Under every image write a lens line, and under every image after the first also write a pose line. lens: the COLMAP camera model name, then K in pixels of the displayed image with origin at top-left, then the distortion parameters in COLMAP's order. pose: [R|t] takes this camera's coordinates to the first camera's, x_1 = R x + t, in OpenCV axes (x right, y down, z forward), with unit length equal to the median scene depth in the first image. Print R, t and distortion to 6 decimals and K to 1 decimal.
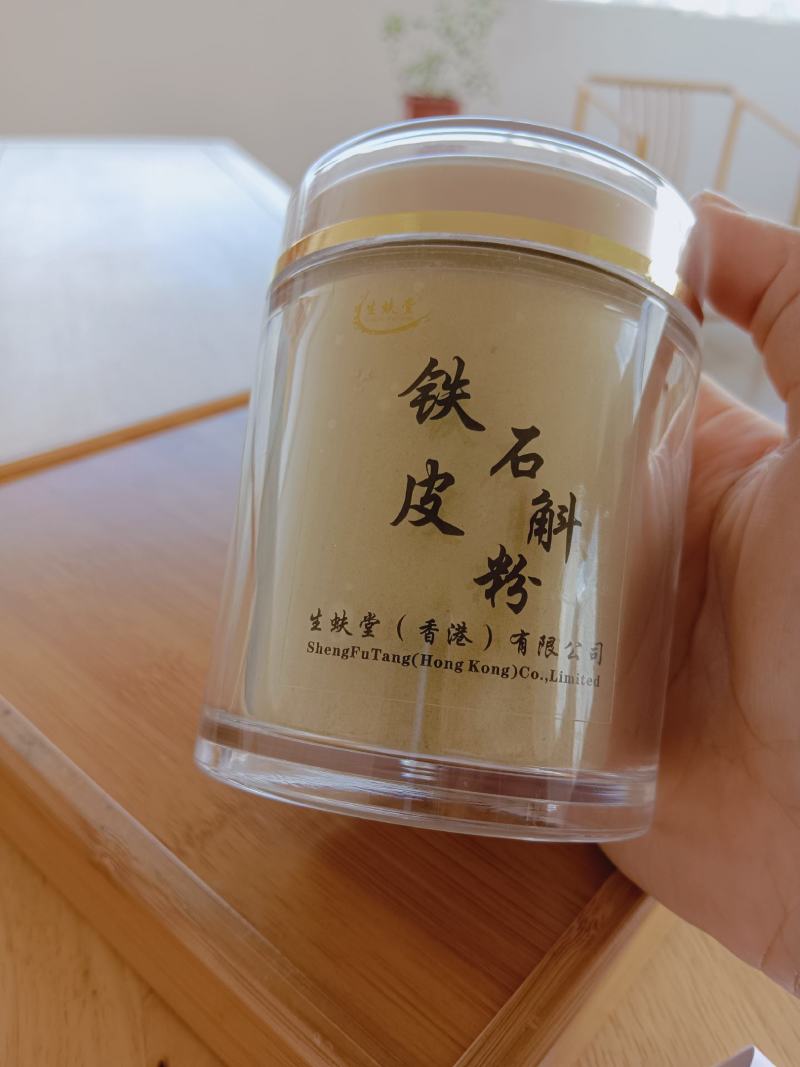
lens RADIAL K [[800.6, 0, 399.9], [0, 800.6, 512.9], [0, 0, 1]] dist [0.005393, -0.012499]
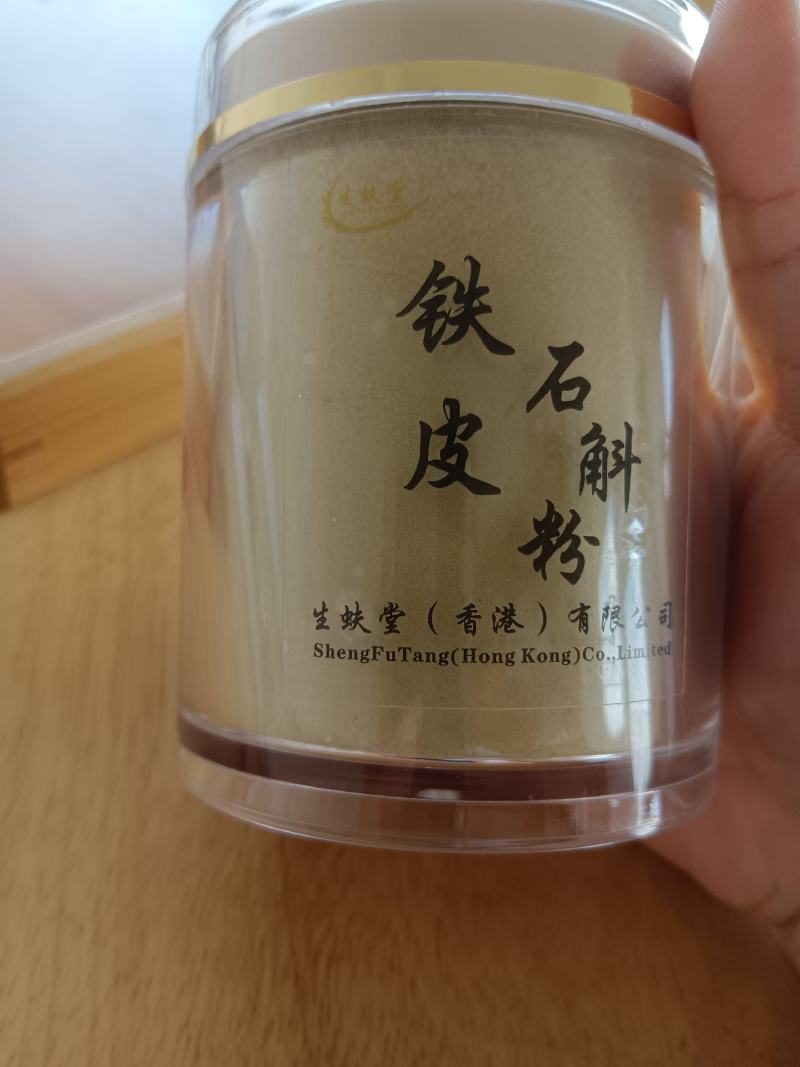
lens RADIAL K [[800.6, 0, 399.9], [0, 800.6, 512.9], [0, 0, 1]] dist [0.005393, -0.012499]
pose [[0.991941, -0.105254, 0.070525, -0.073768], [0.093353, 0.983522, 0.154823, -0.082465], [-0.085659, -0.146992, 0.985422, 0.233156]]
